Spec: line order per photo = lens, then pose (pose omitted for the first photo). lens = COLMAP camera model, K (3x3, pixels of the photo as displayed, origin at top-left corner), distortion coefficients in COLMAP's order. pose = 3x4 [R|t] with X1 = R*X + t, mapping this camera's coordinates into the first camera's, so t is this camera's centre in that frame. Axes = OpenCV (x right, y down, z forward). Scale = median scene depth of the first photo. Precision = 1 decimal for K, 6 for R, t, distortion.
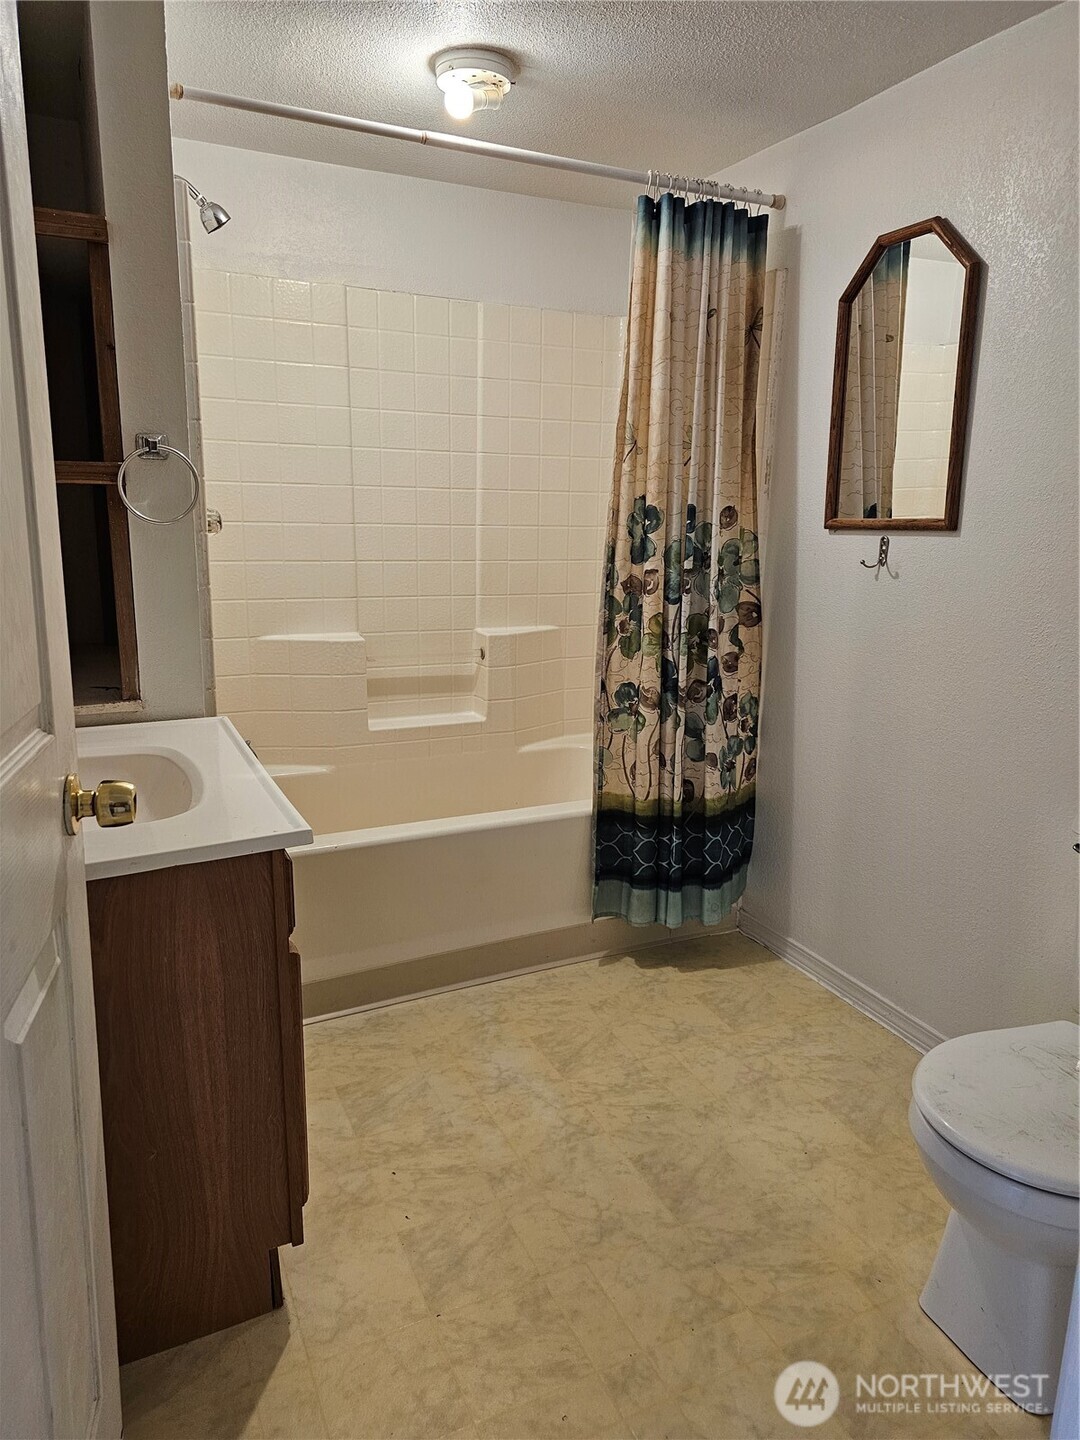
lens RADIAL K [[965.2, 0, 539.1], [0, 965.2, 718.4], [0, 0, 1]] dist [0.068599, -0.053777]
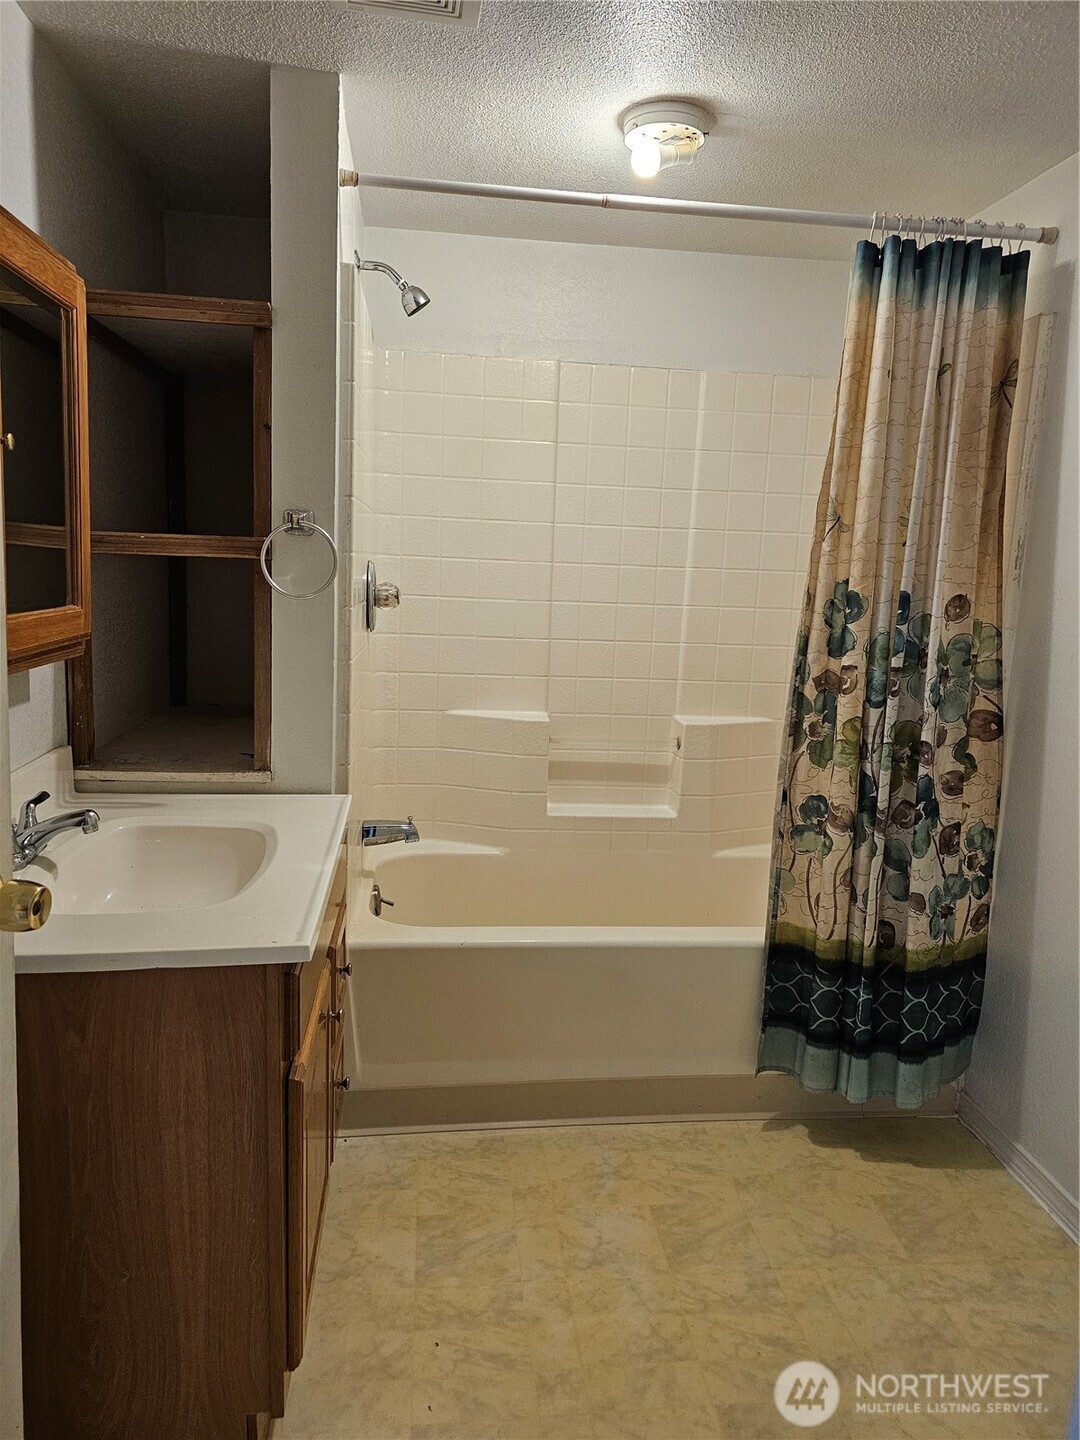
lens RADIAL K [[965.2, 0, 541.7], [0, 965.2, 713.1], [0, 0, 1]] dist [0.068599, -0.053777]
pose [[0.945257, 0.070991, -0.318511, 0.138952], [-0.094729, 0.993714, -0.059648, -0.037903], [0.312275, 0.086555, 0.946041, 0.120721]]
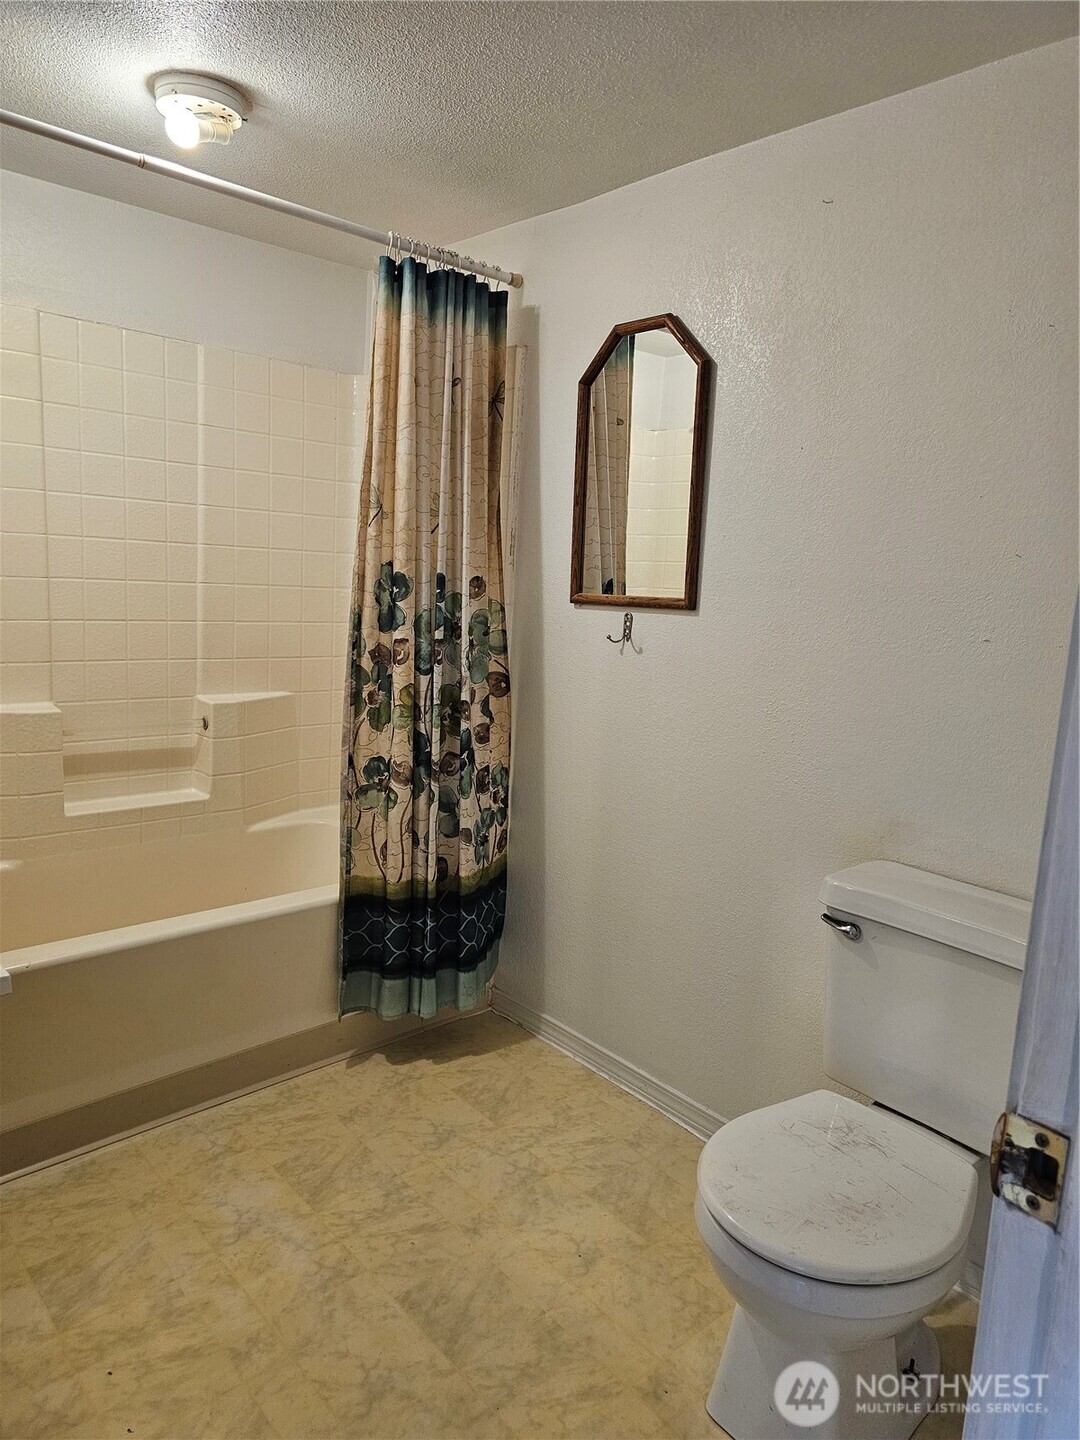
lens RADIAL K [[965.2, 0, 537.9], [0, 965.2, 716.3], [0, 0, 1]] dist [0.068599, -0.053777]
pose [[0.957960, -0.009219, 0.286753, -0.028916], [0.024926, 0.998379, -0.051175, -0.026393], [-0.285816, 0.056171, 0.956637, 0.057005]]
